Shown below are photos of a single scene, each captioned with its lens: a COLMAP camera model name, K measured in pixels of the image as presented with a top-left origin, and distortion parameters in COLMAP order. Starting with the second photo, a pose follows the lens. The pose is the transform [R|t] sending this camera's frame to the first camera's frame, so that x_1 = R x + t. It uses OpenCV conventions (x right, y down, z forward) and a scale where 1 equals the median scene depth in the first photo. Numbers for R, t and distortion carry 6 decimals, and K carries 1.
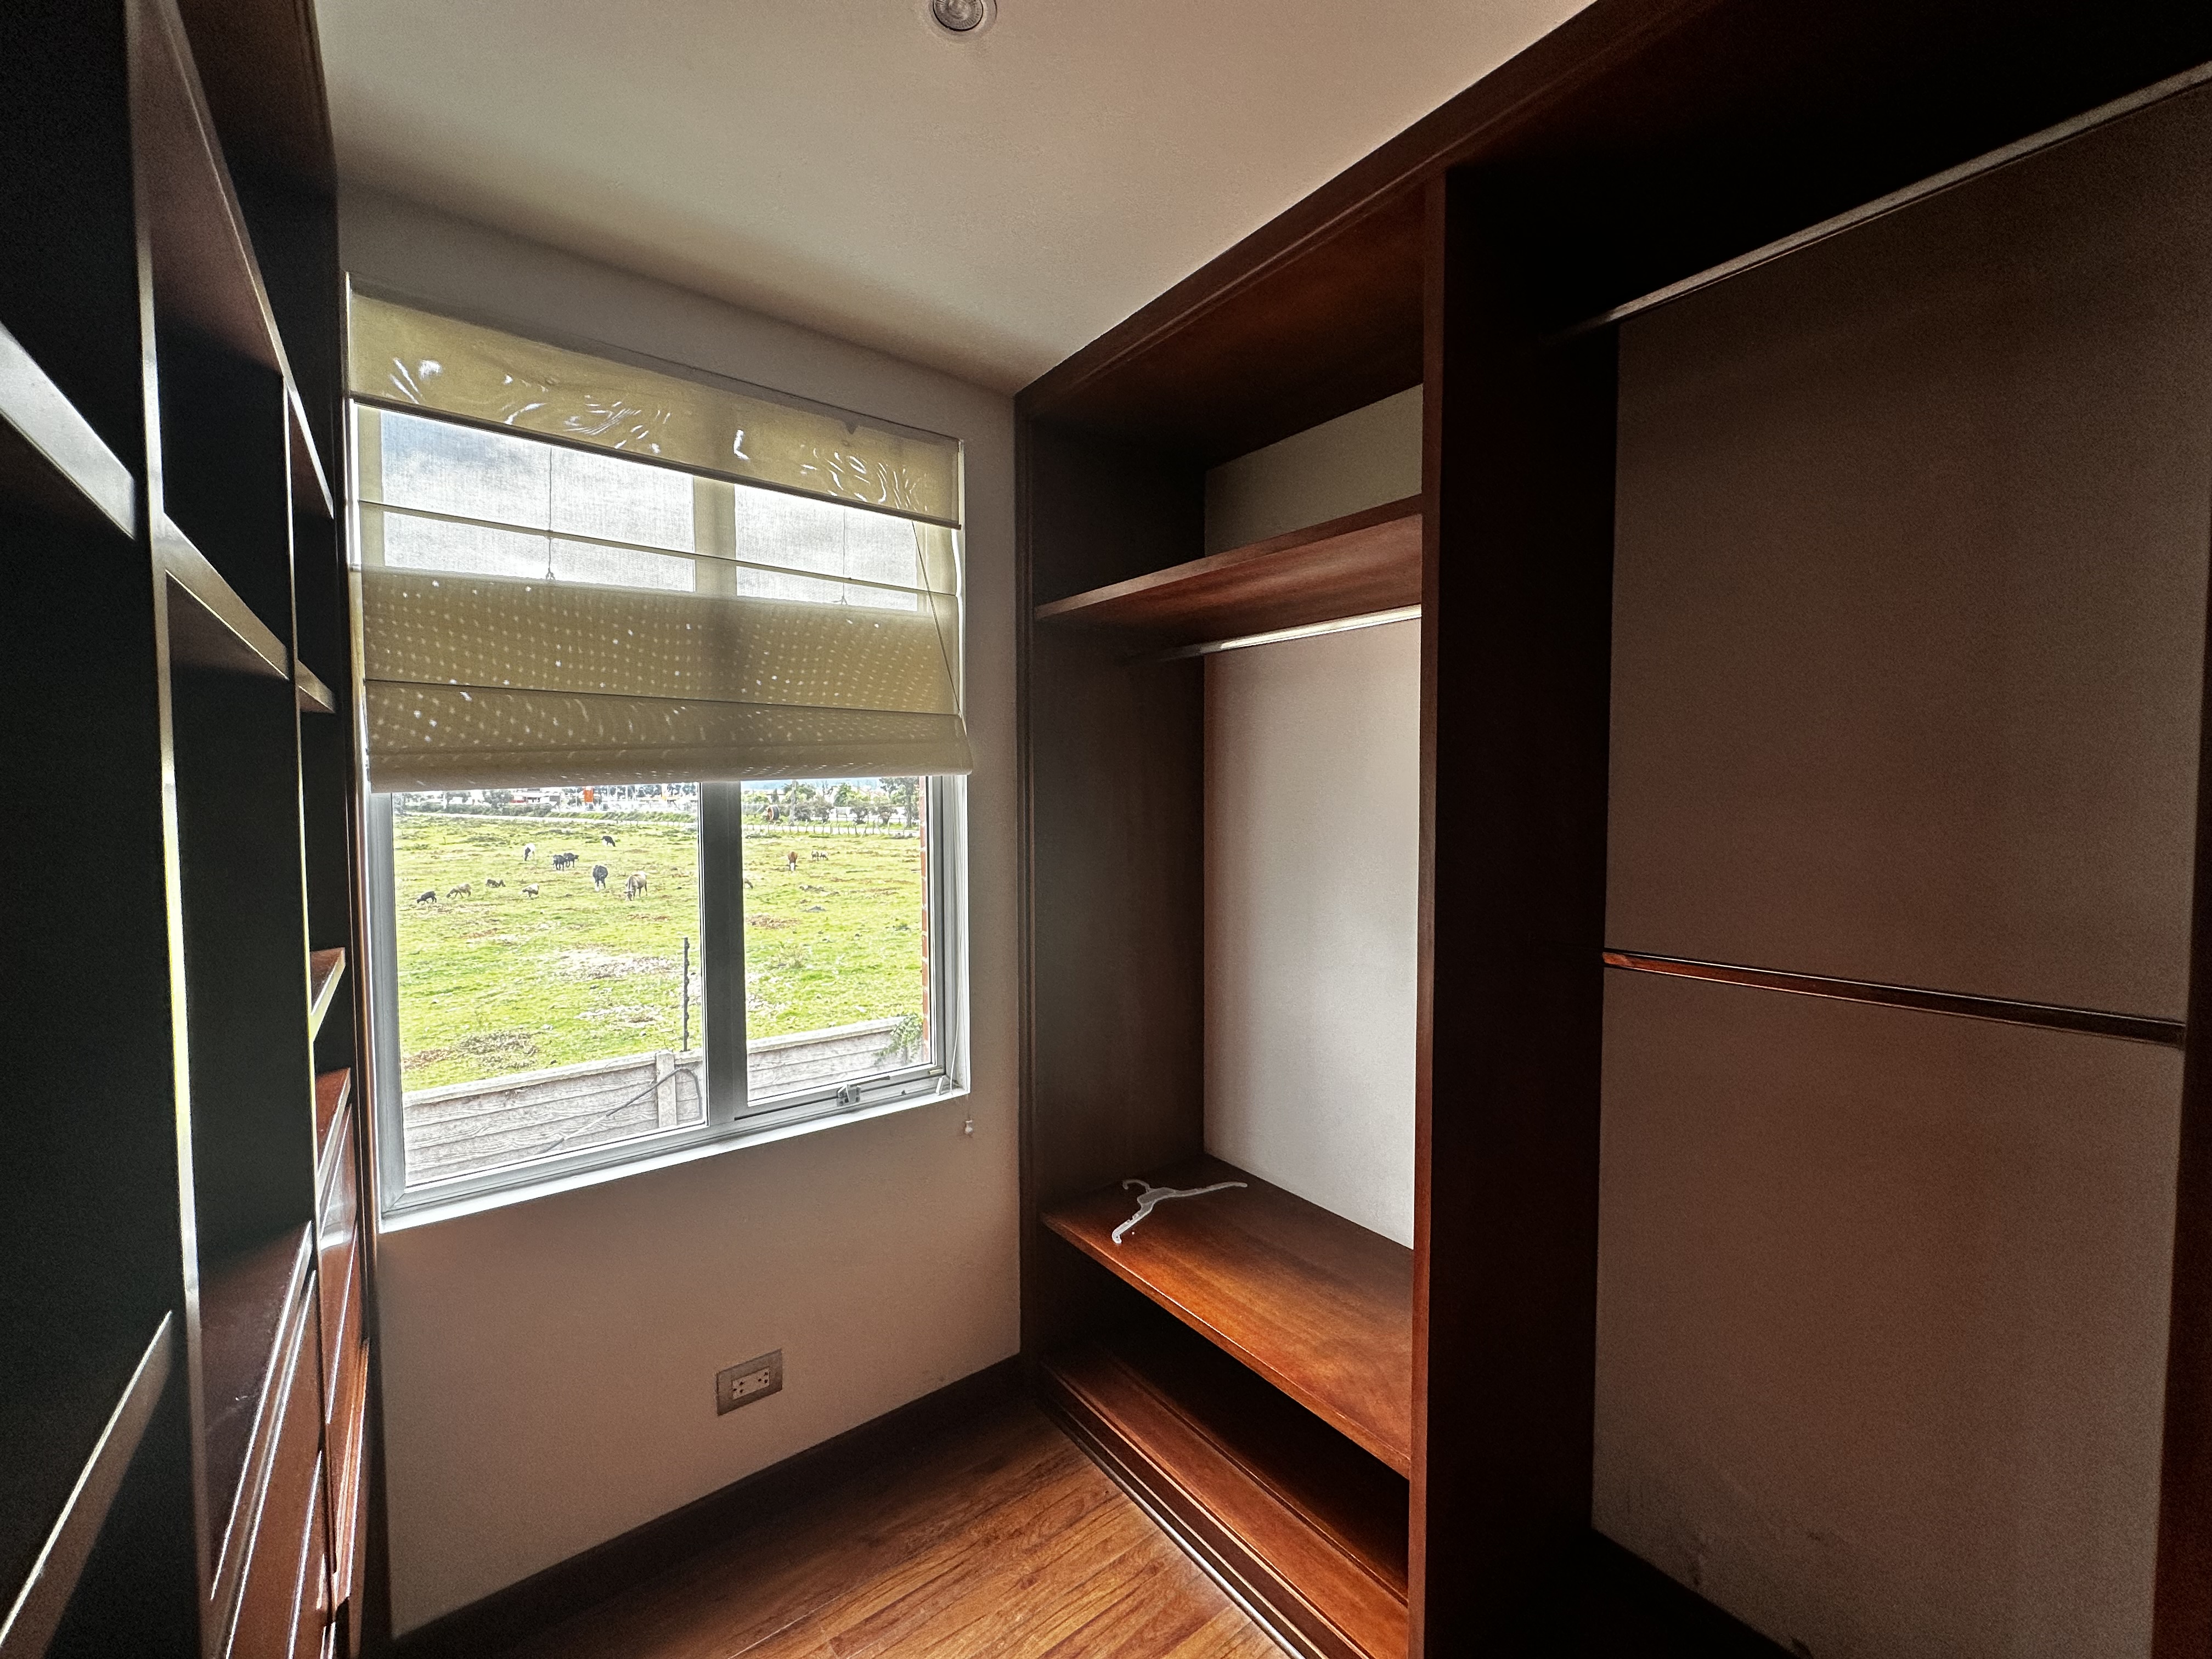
lens RADIAL K [[885.5, 0, 1106.0], [0, 885.5, 829.5], [0, 0, 1]] dist [-0.001438, -0.000007]
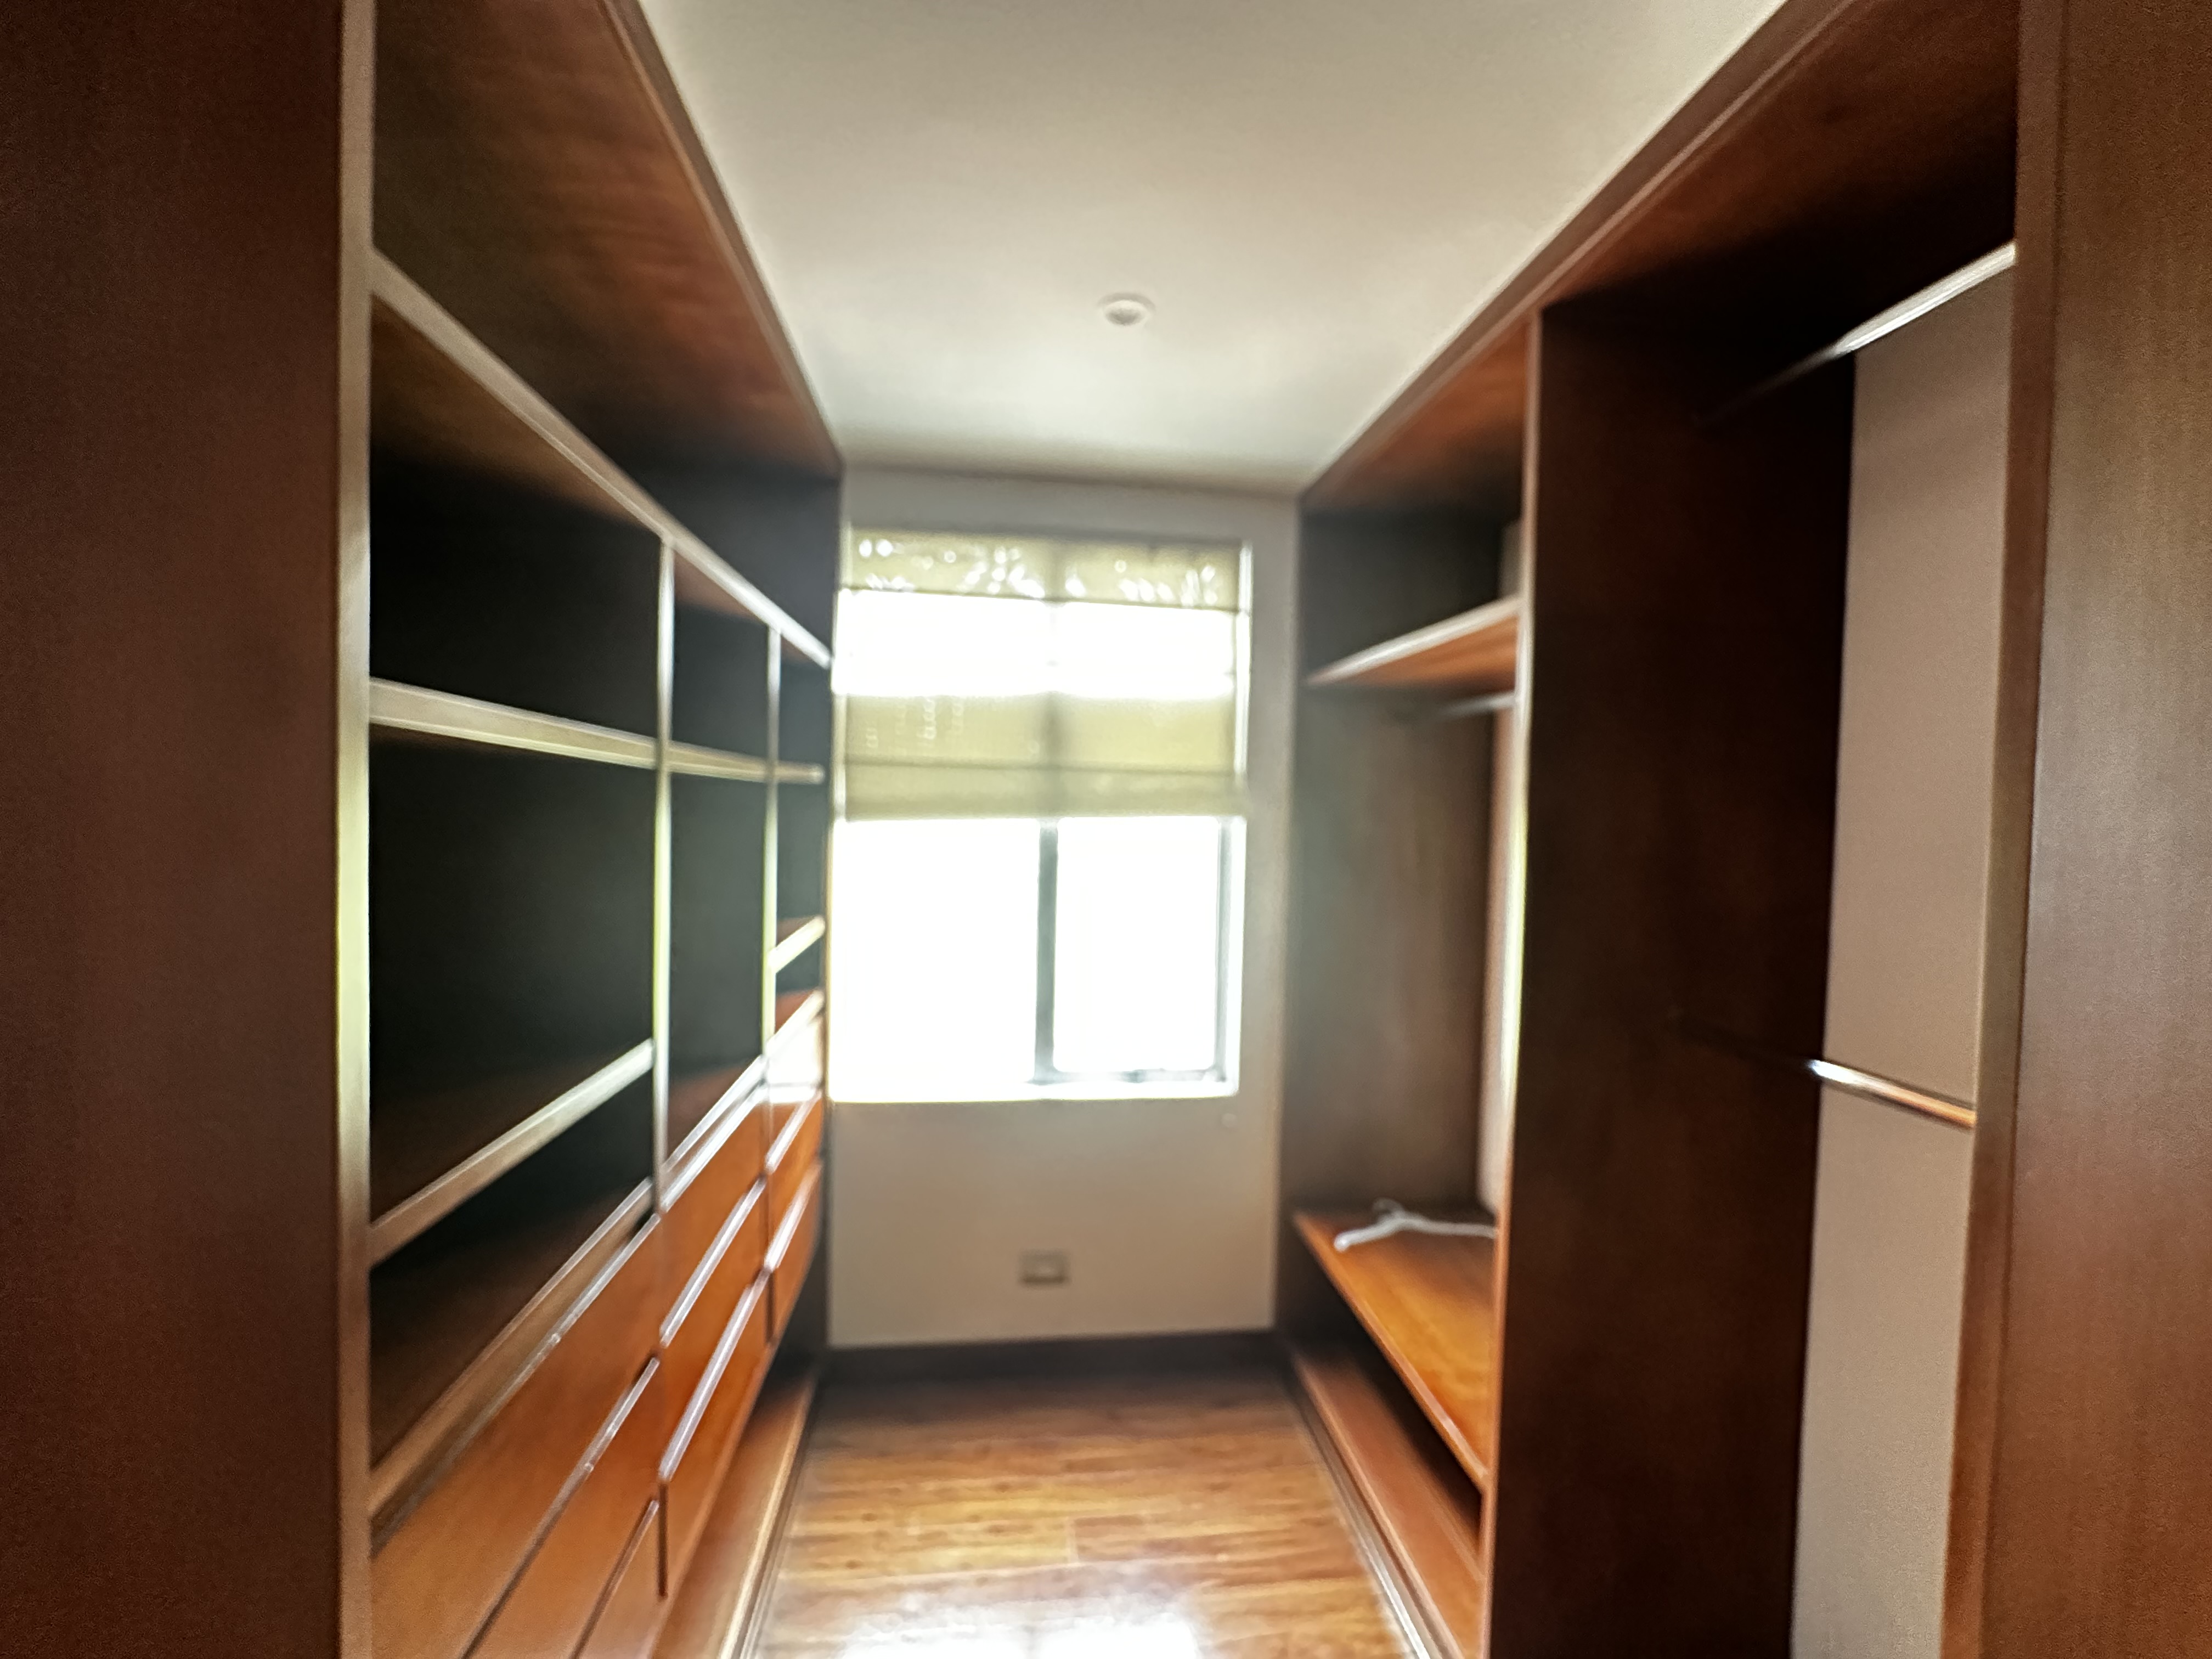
lens RADIAL K [[885.5, 0, 1106.0], [0, 885.5, 829.5], [0, 0, 1]] dist [-0.001438, -0.000007]
pose [[0.868381, 0.037512, -0.494476, 0.304209], [-0.049146, 0.998736, -0.010542, -0.030788], [0.493456, 0.033456, 0.869127, -0.140492]]
